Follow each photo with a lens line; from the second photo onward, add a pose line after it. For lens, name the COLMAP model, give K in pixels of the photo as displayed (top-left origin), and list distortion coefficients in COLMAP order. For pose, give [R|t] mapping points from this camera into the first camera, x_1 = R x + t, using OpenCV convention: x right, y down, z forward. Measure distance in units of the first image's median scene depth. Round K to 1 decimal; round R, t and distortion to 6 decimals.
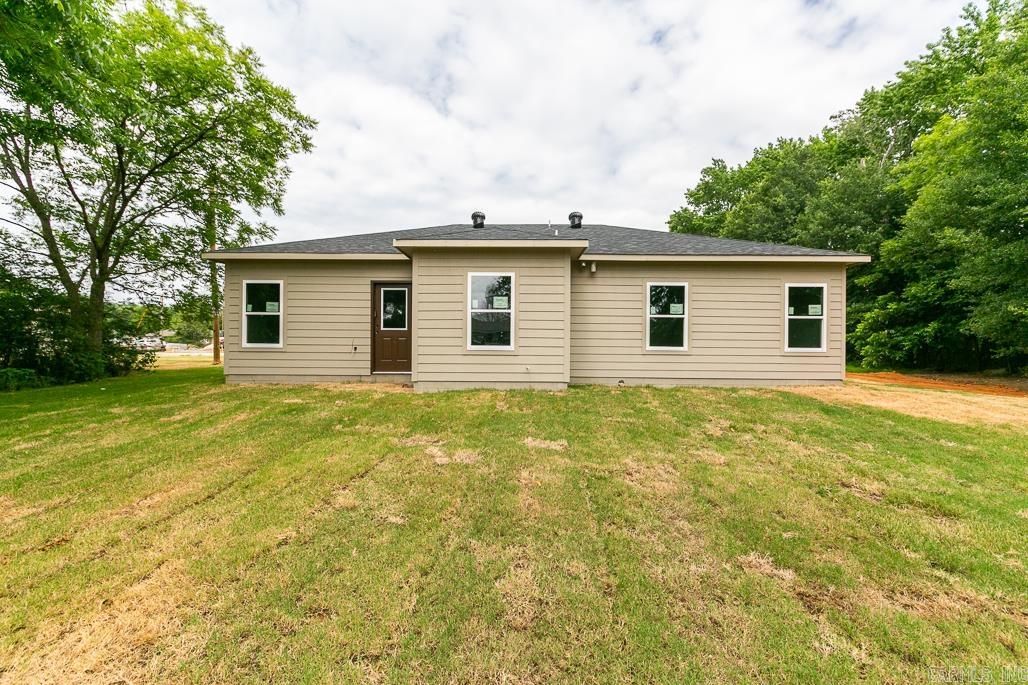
lens RADIAL K [[418.3, 0, 509.4], [0, 418.3, 338.8], [0, 0, 1]] dist [-0.001429, 0.000003]
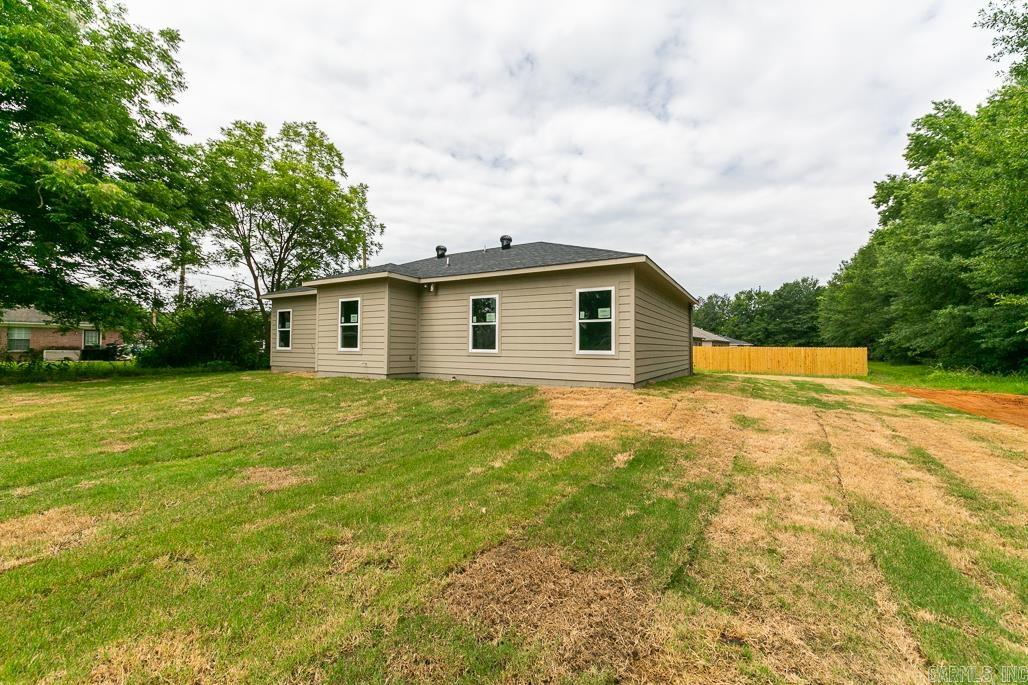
lens RADIAL K [[396.0, 0, 512.6], [0, 396.0, 338.9], [0, 0, 1]] dist [-0.002870, 0.000110]
pose [[0.876484, -0.011154, -0.481302, 0.996930], [0.006184, 0.999910, -0.011910, 0.003564], [0.481392, 0.007463, 0.876474, 0.044677]]
